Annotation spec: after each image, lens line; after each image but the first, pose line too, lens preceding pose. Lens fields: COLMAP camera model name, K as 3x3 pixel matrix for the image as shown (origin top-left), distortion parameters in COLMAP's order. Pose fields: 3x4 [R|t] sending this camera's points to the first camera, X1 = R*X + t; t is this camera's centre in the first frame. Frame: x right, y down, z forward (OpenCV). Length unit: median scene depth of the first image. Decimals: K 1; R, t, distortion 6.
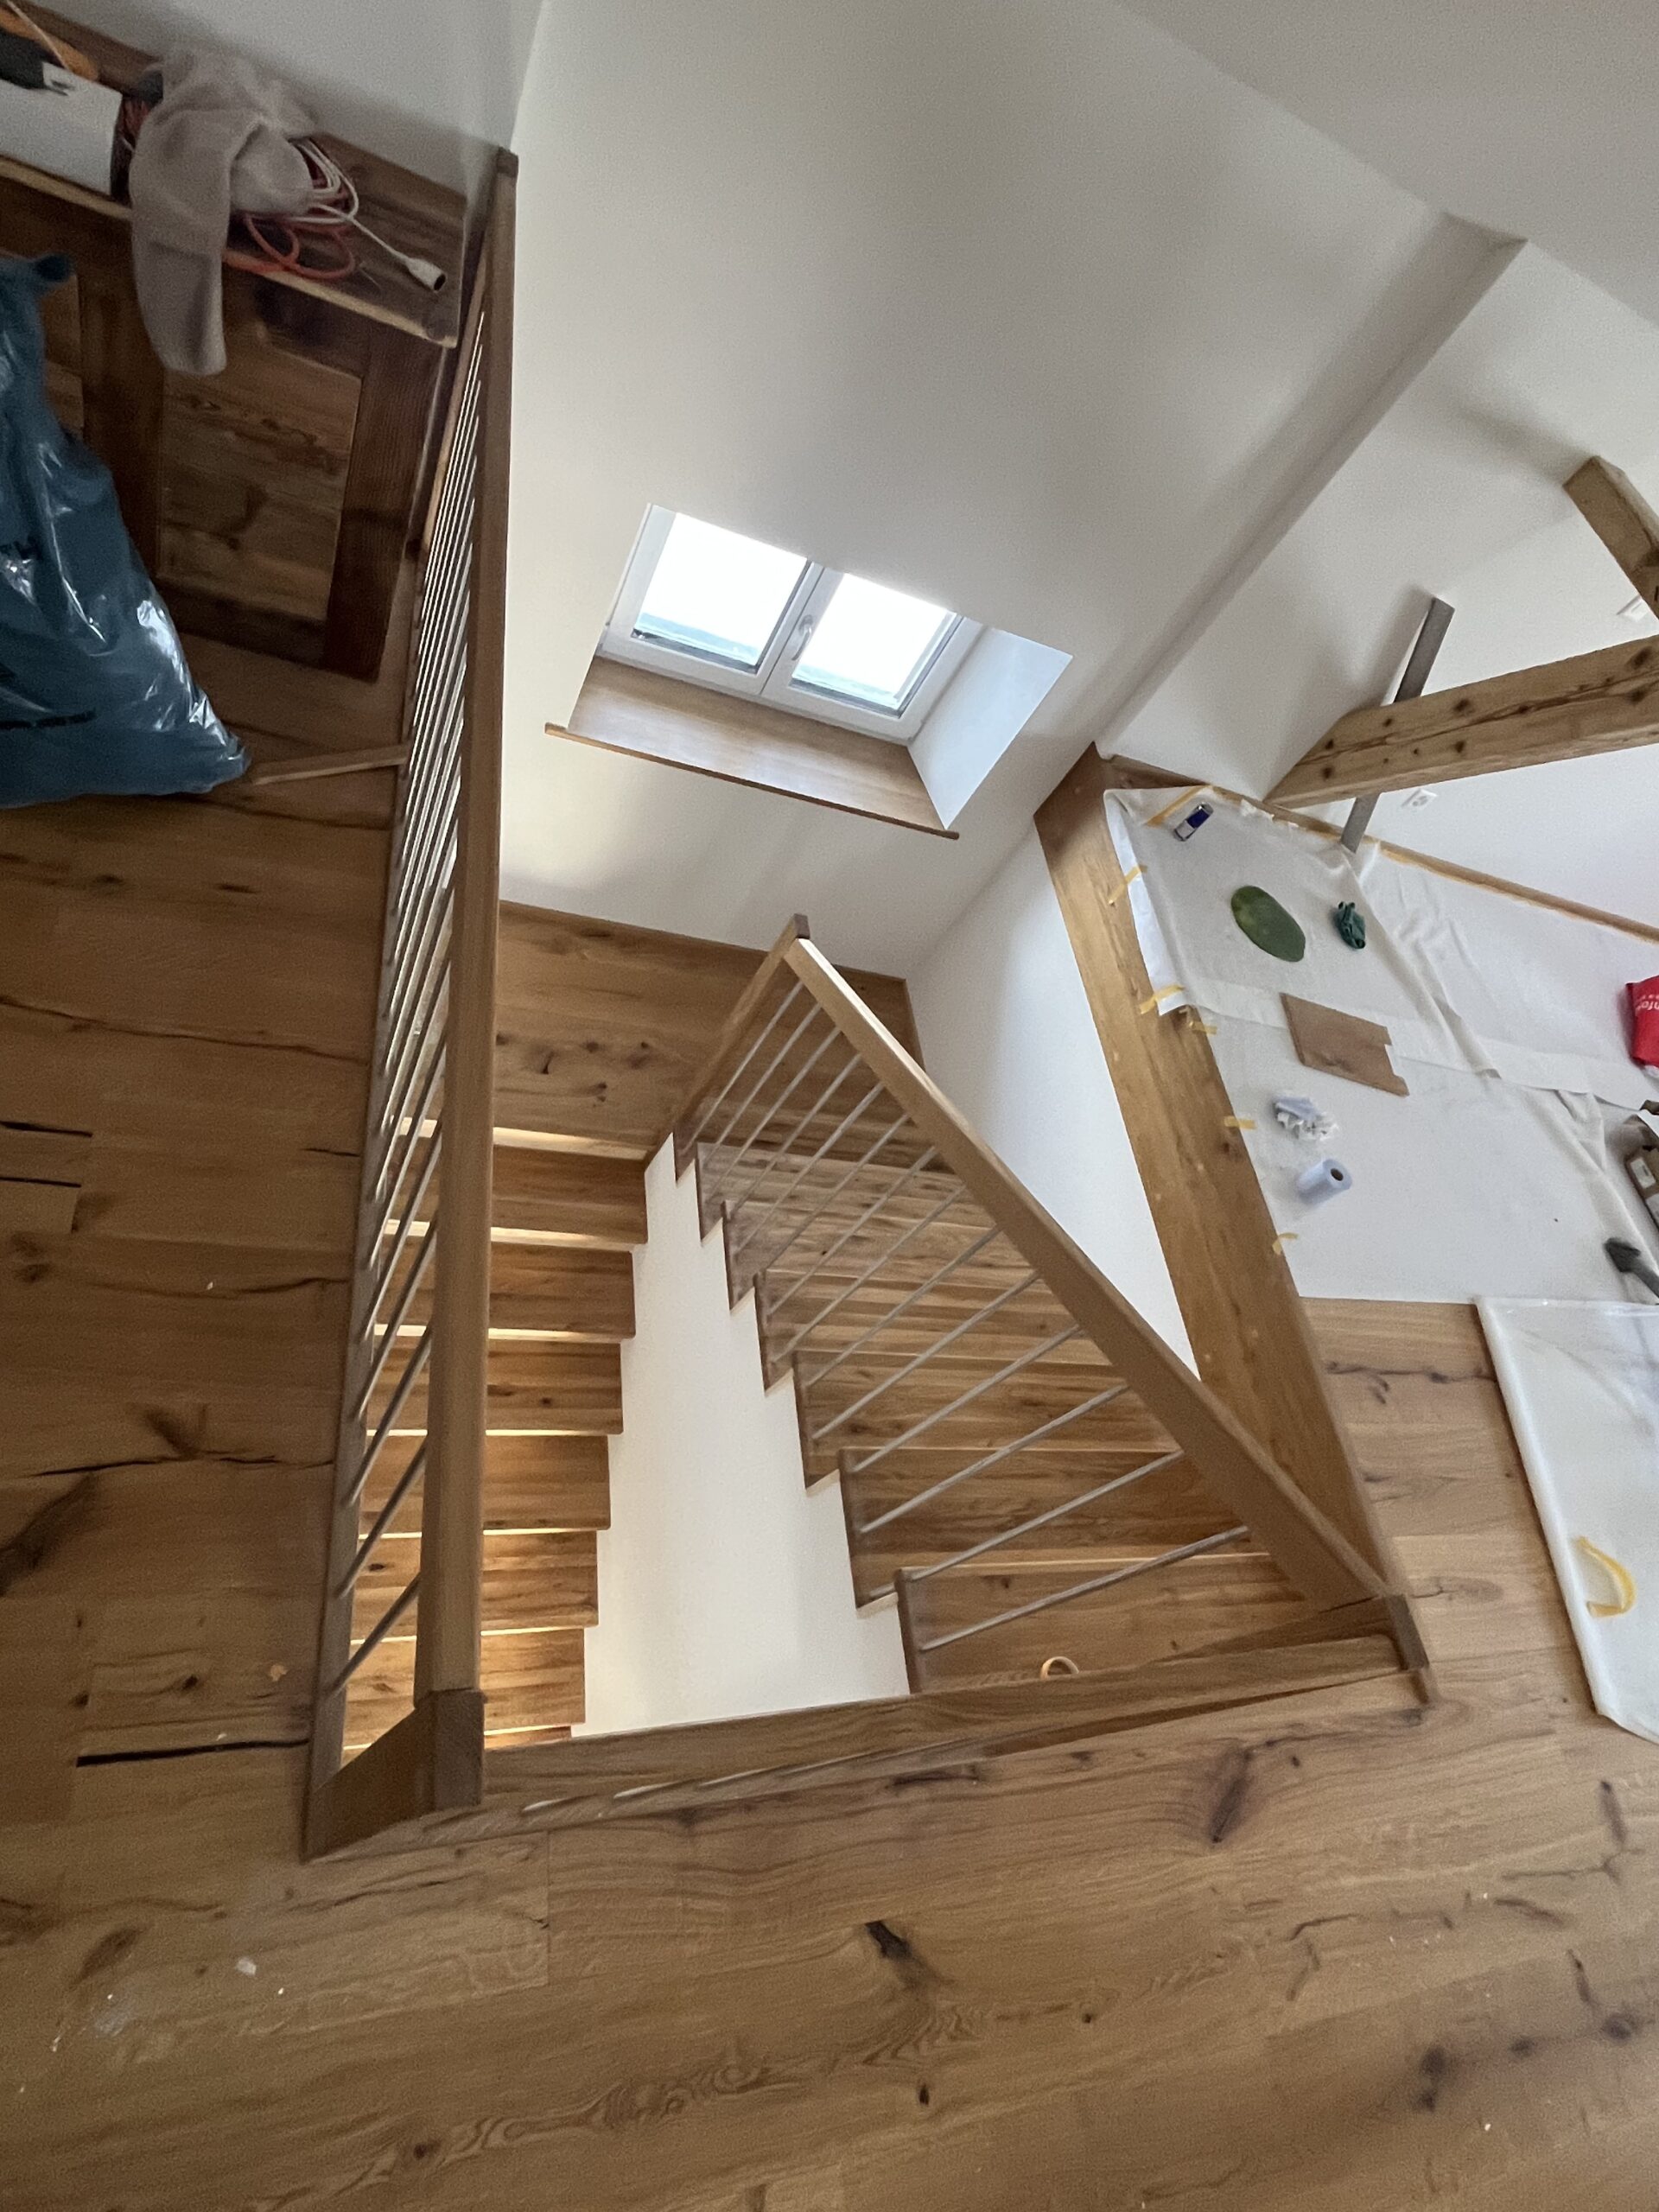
lens RADIAL K [[1191.5, 0, 830.7], [0, 1191.5, 1104.3], [0, 0, 1]] dist [-0.004262, 0.000495]
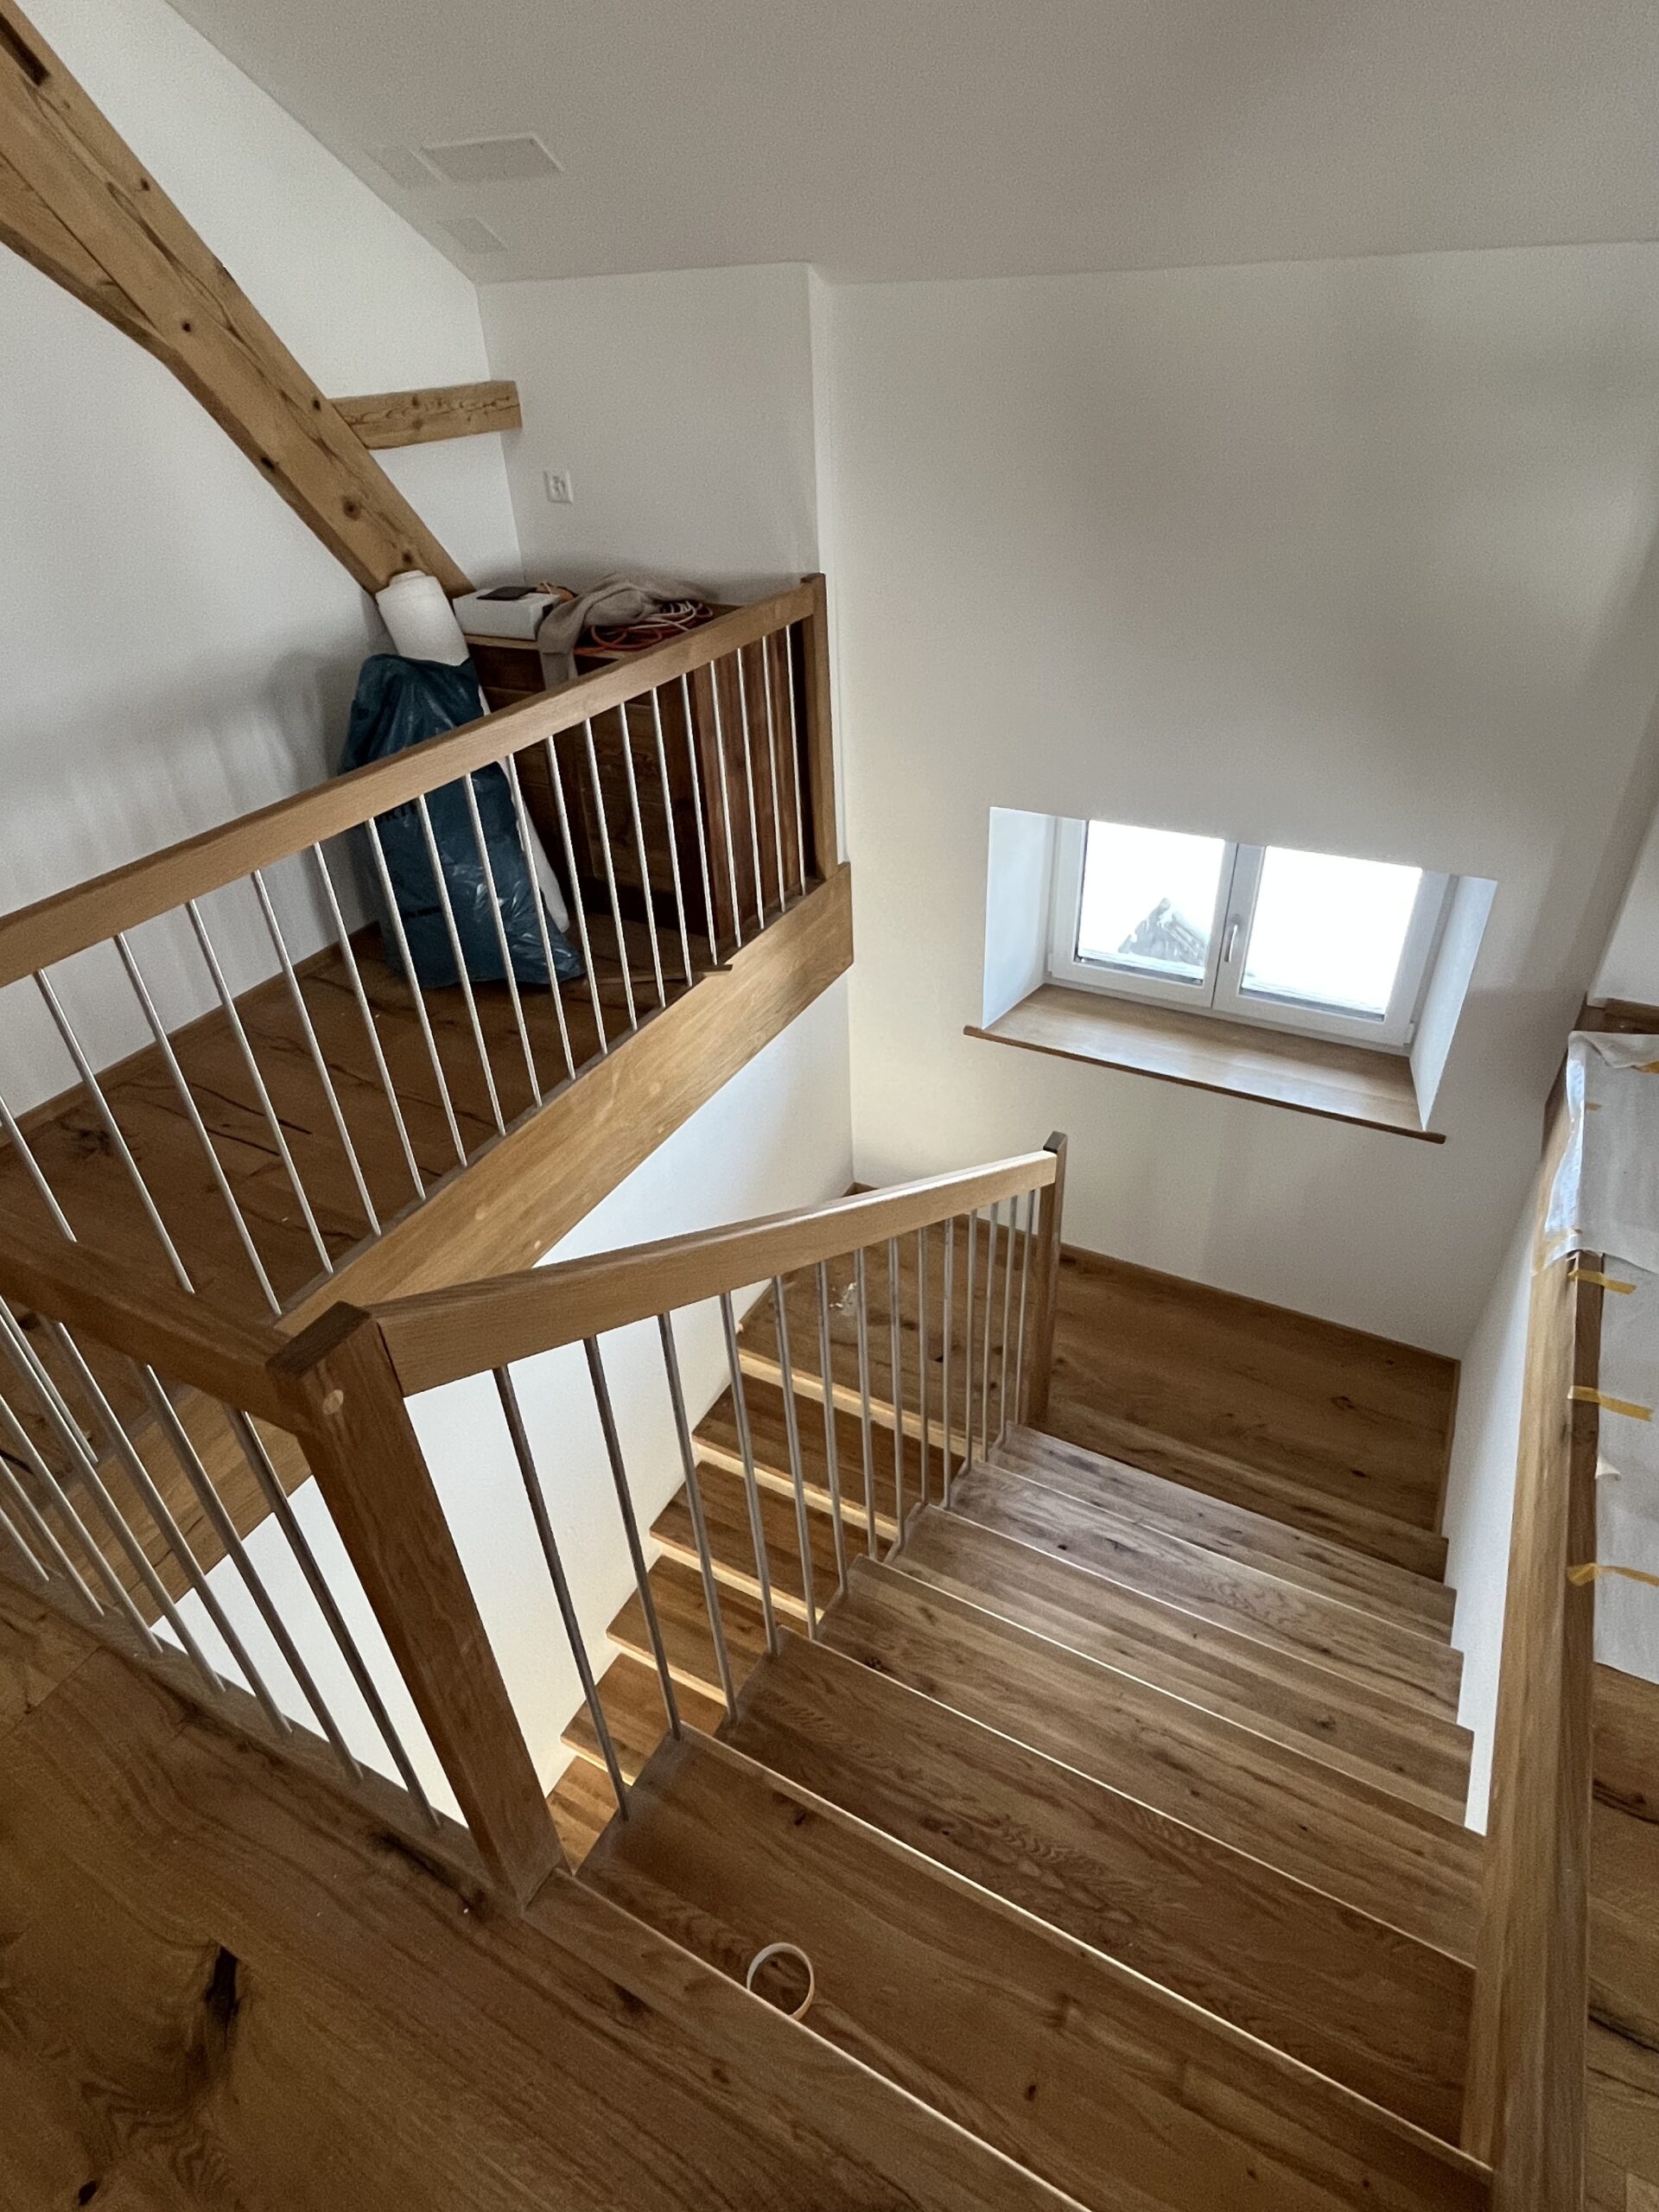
lens RADIAL K [[1191.5, 0, 820.2], [0, 1191.5, 1093.1], [0, 0, 1]] dist [-0.004262, 0.000495]
pose [[0.704286, -0.081680, -0.705202, 0.709907], [-0.268330, 0.889040, -0.370954, 0.295353], [0.657252, 0.450484, 0.604221, 0.421220]]
